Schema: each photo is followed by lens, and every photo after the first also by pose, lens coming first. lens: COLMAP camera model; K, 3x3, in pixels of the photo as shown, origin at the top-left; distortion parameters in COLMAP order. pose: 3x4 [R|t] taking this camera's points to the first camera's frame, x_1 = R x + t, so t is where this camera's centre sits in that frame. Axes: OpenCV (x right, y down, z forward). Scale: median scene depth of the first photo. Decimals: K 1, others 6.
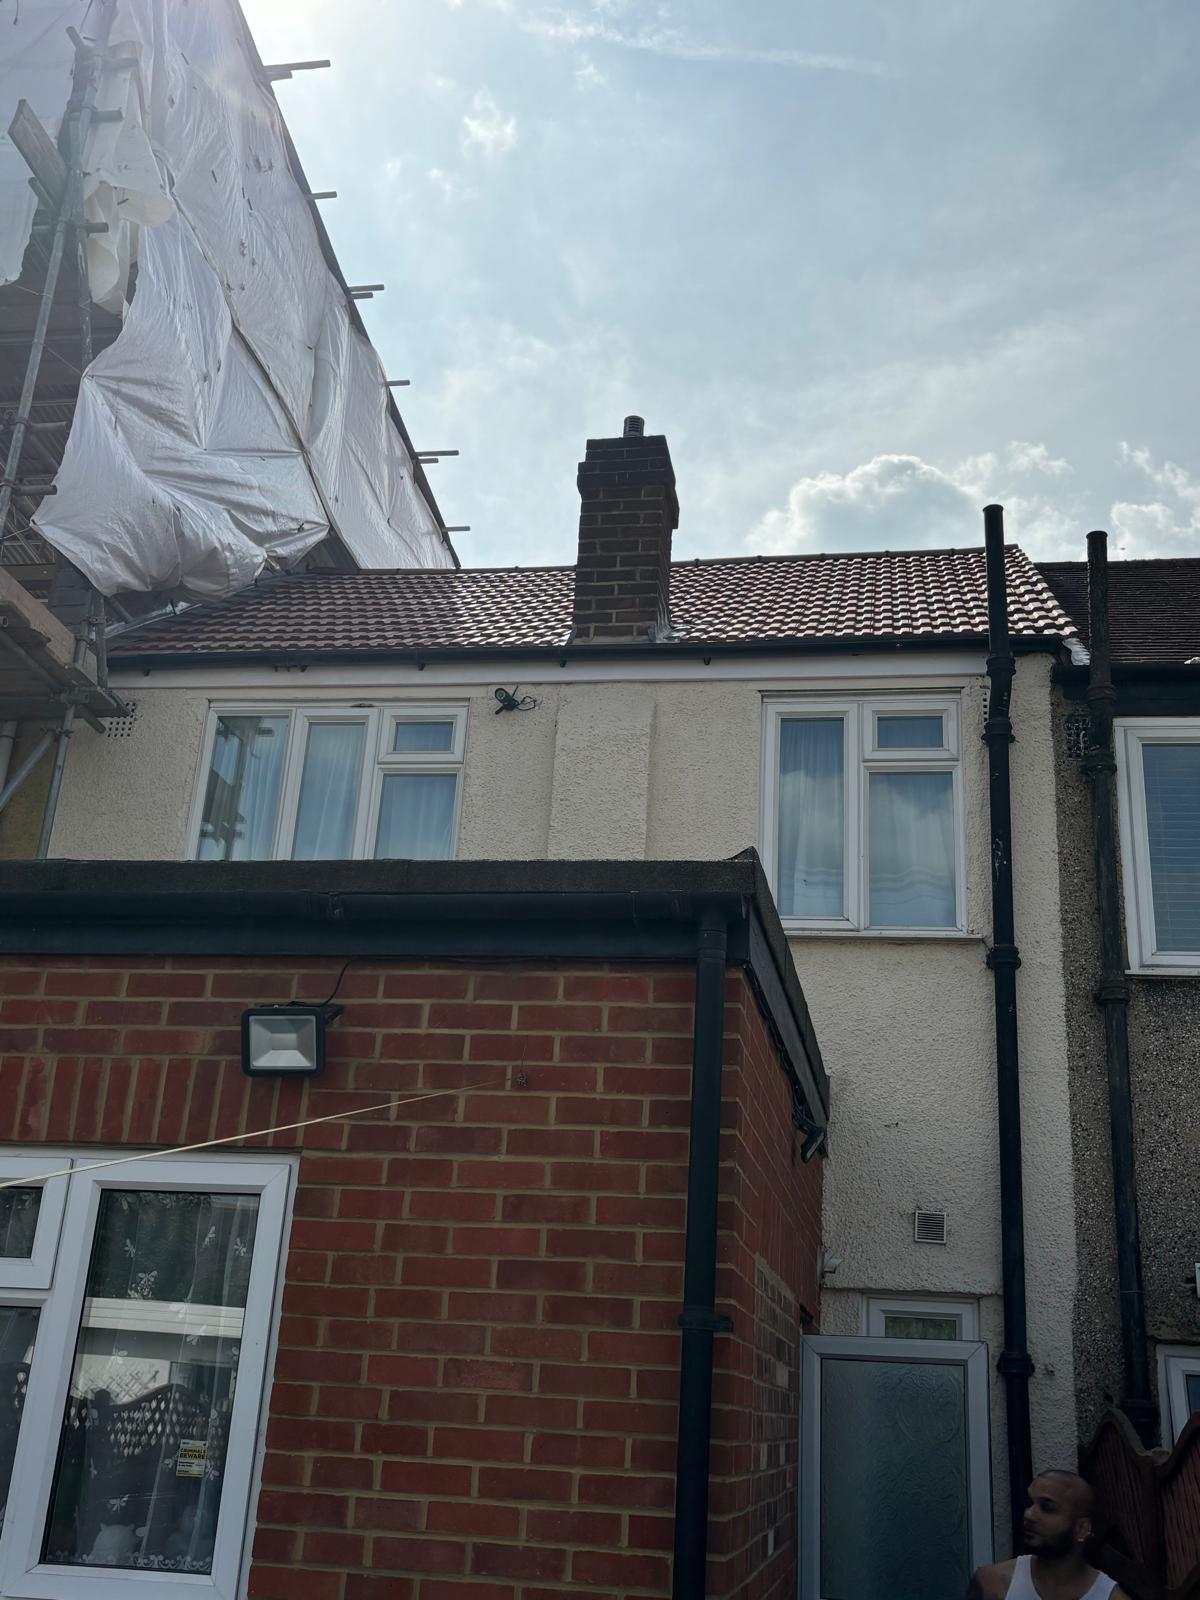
lens RADIAL K [[1620.8, 0, 576.2], [0, 1620.8, 721.7], [0, 0, 1]] dist [0.115974, -0.228303]
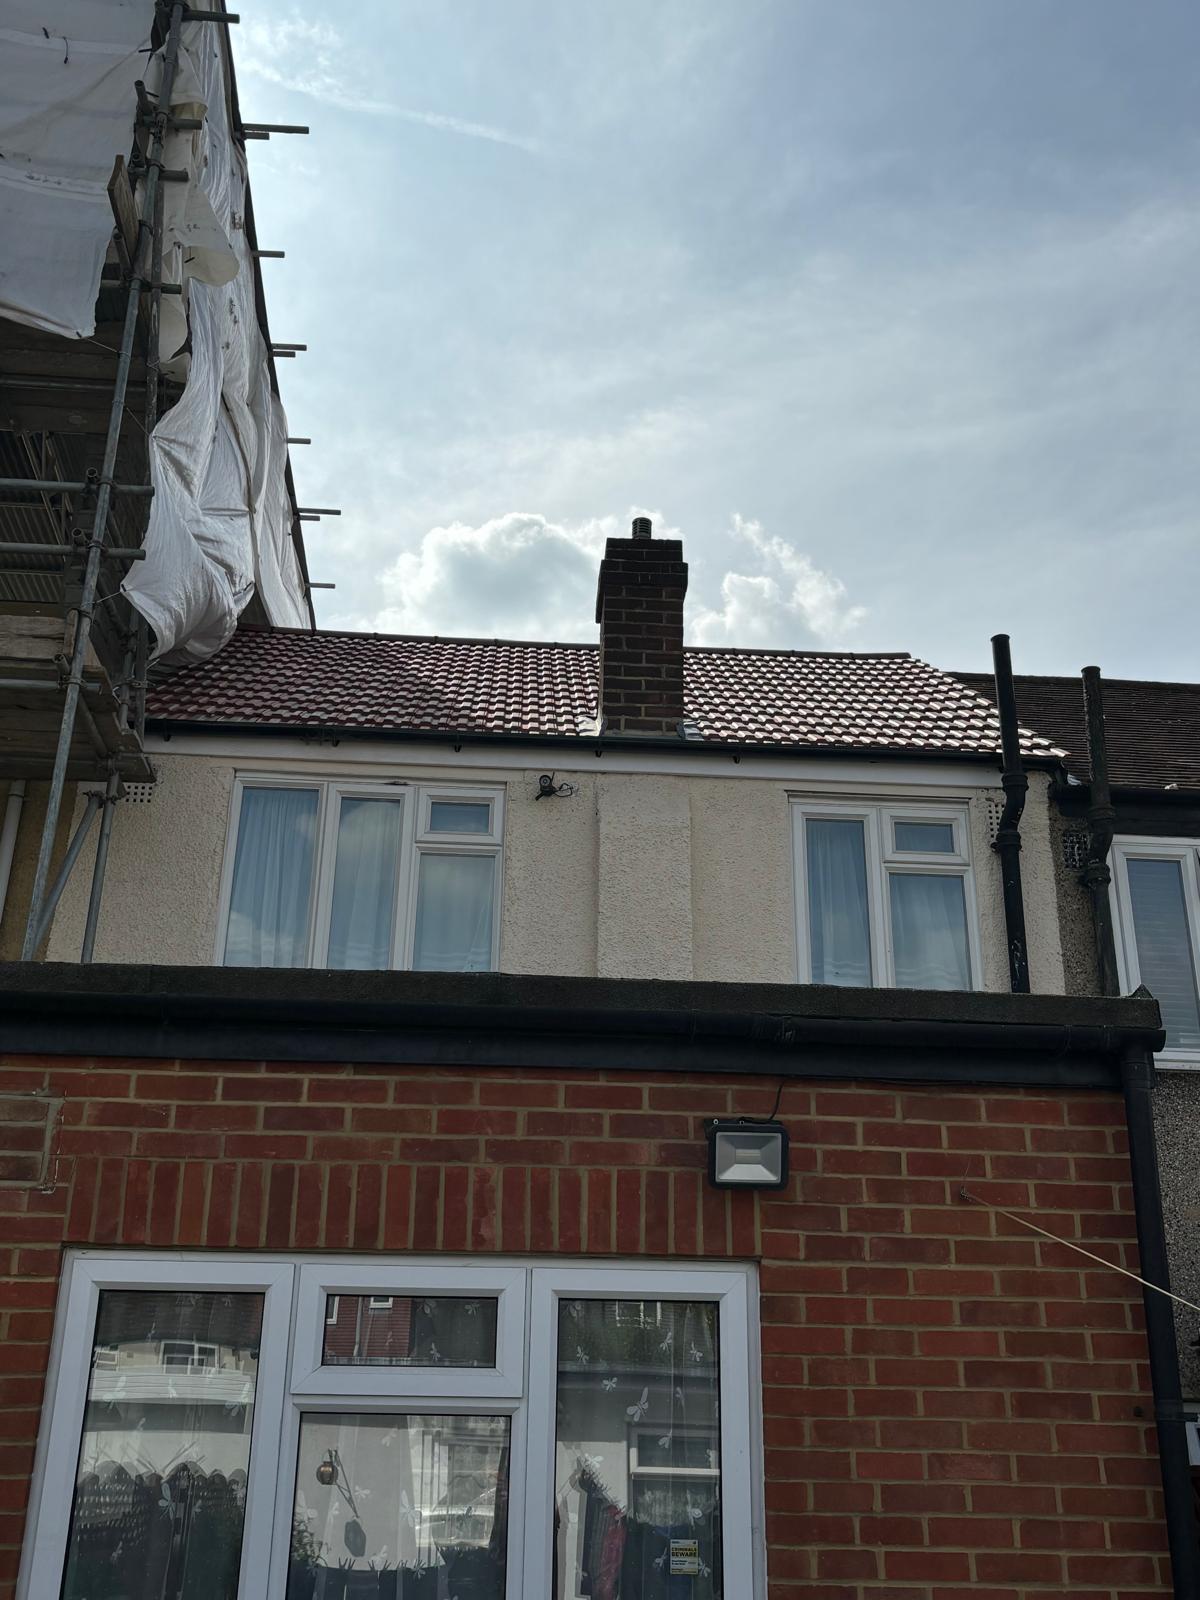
lens RADIAL K [[1620.8, 0, 576.2], [0, 1620.8, 721.7], [0, 0, 1]] dist [0.115974, -0.228303]
pose [[0.972268, 0.059141, 0.226269, -0.526843], [-0.053585, 0.998094, -0.030627, -0.048232], [-0.227649, 0.017653, 0.973583, -0.022433]]
